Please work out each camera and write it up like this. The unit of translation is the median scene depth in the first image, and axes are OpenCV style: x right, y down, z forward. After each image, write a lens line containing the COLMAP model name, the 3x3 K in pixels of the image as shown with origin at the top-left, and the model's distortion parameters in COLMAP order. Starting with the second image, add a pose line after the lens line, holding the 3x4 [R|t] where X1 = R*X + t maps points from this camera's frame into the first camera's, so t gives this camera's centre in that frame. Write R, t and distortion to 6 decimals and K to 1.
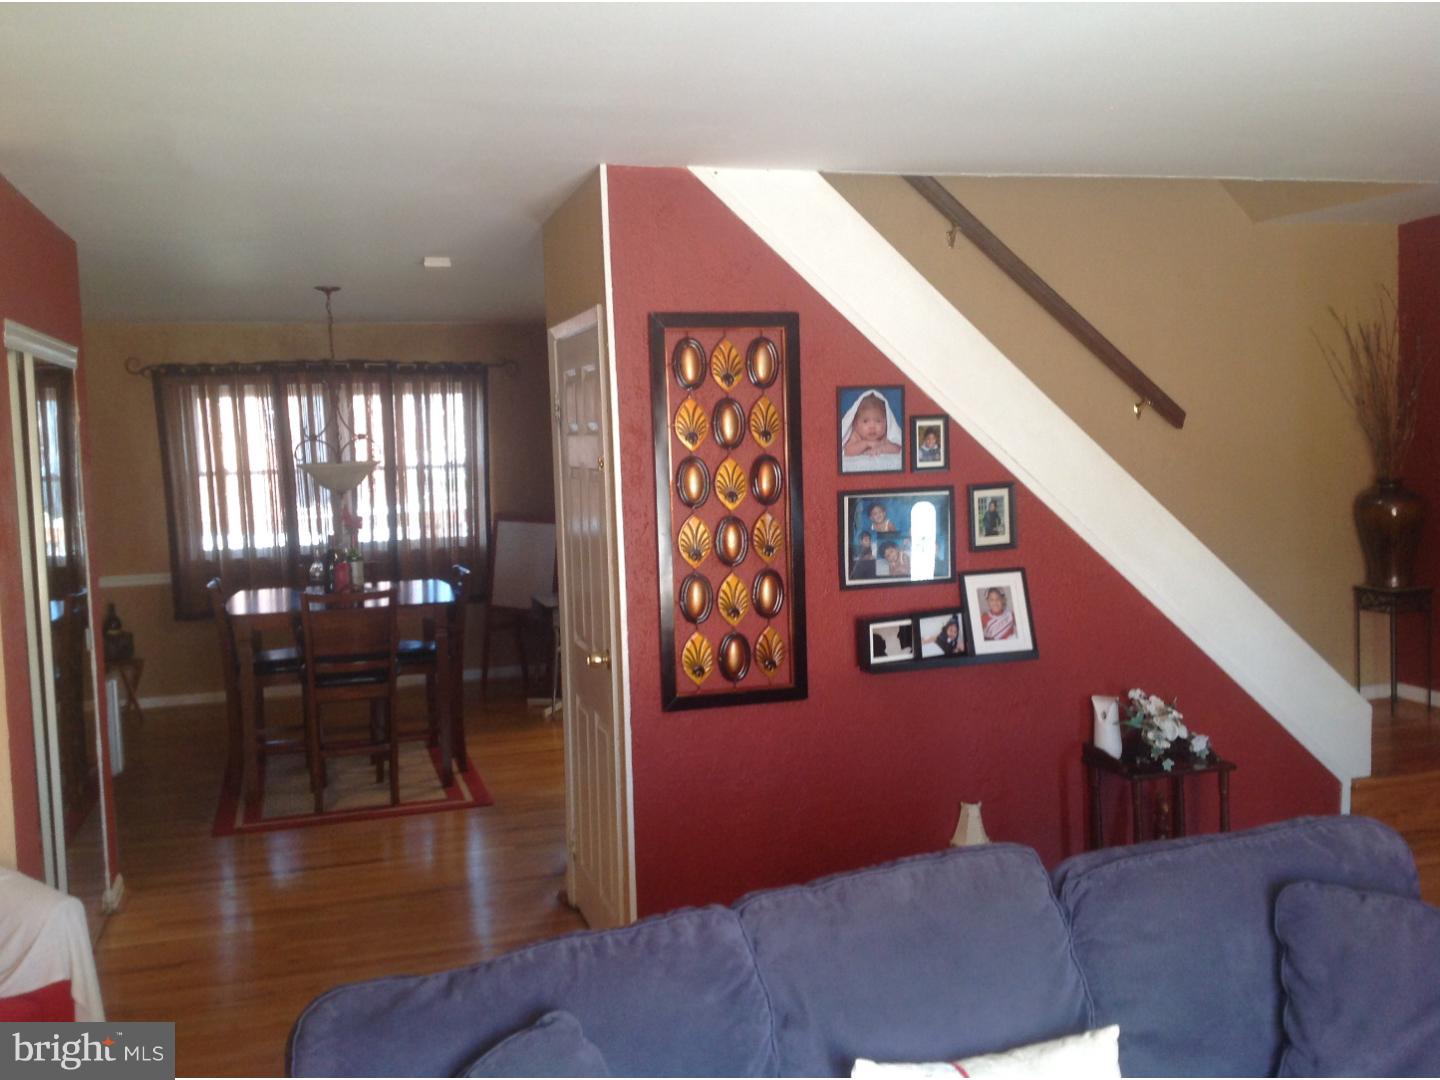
lens RADIAL K [[1378.9, 0, 718.3], [0, 1378.9, 534.0], [0, 0, 1]] dist [0.218662, -0.511524]
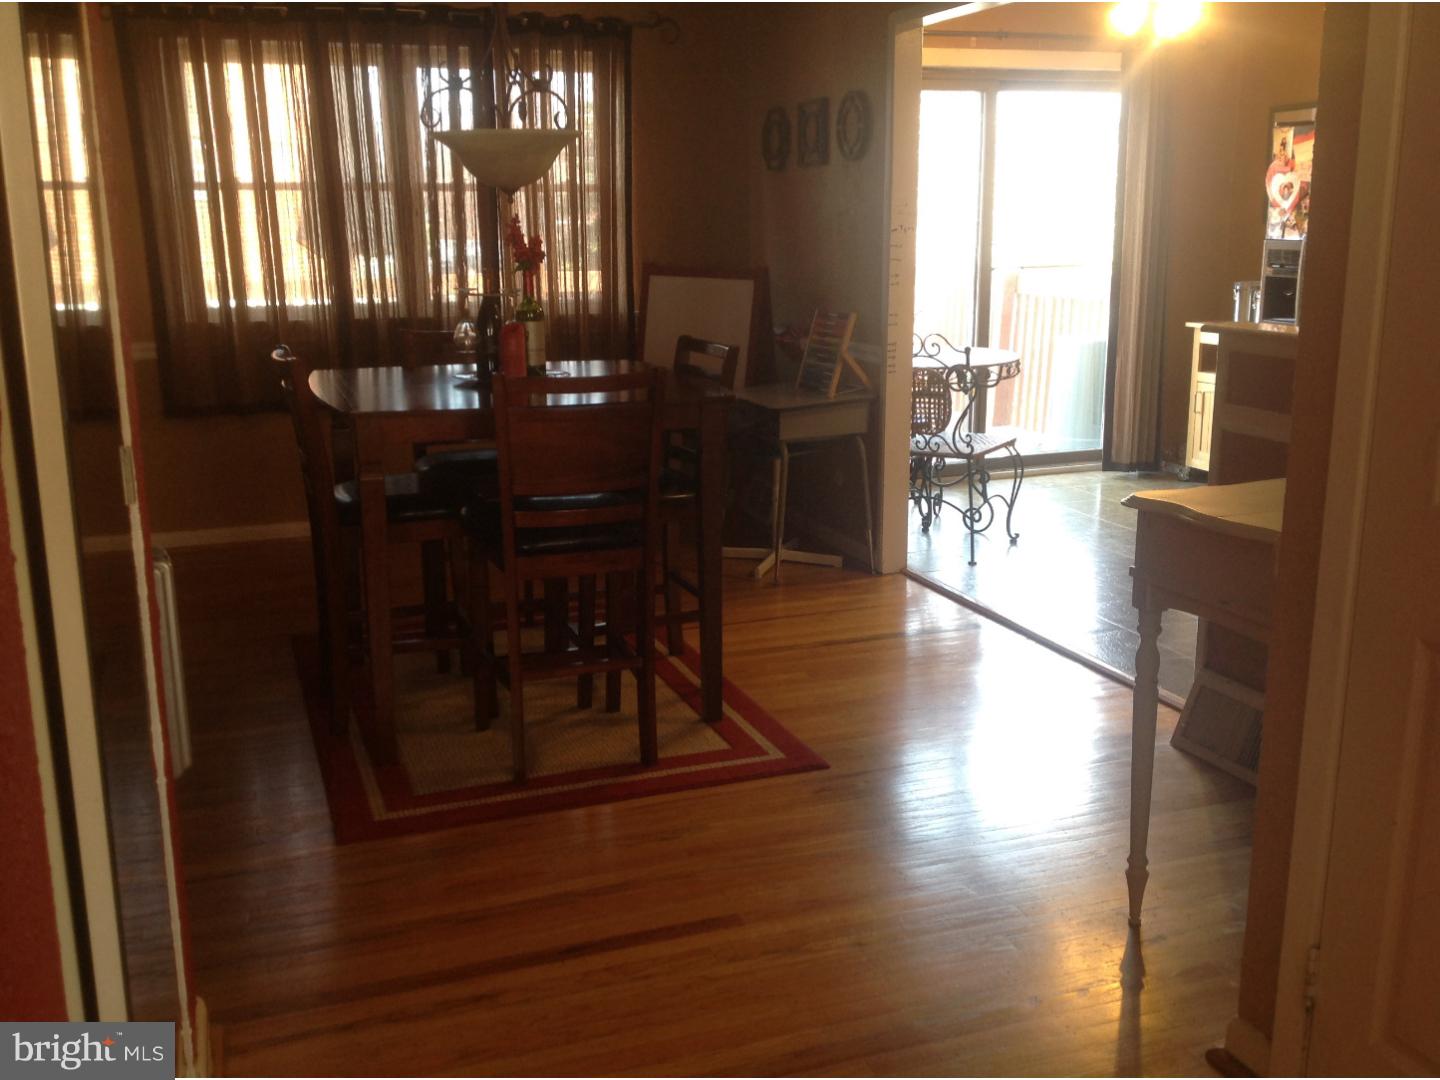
lens RADIAL K [[1381.4, 0, 720.0], [0, 1381.4, 540.0], [0, 0, 1]] dist [0.201574, -0.481953]
pose [[0.998355, 0.011092, 0.056257, -0.164948], [-0.019365, 0.988691, 0.148713, 0.016562], [-0.053971, -0.149558, 0.987279, 0.330573]]
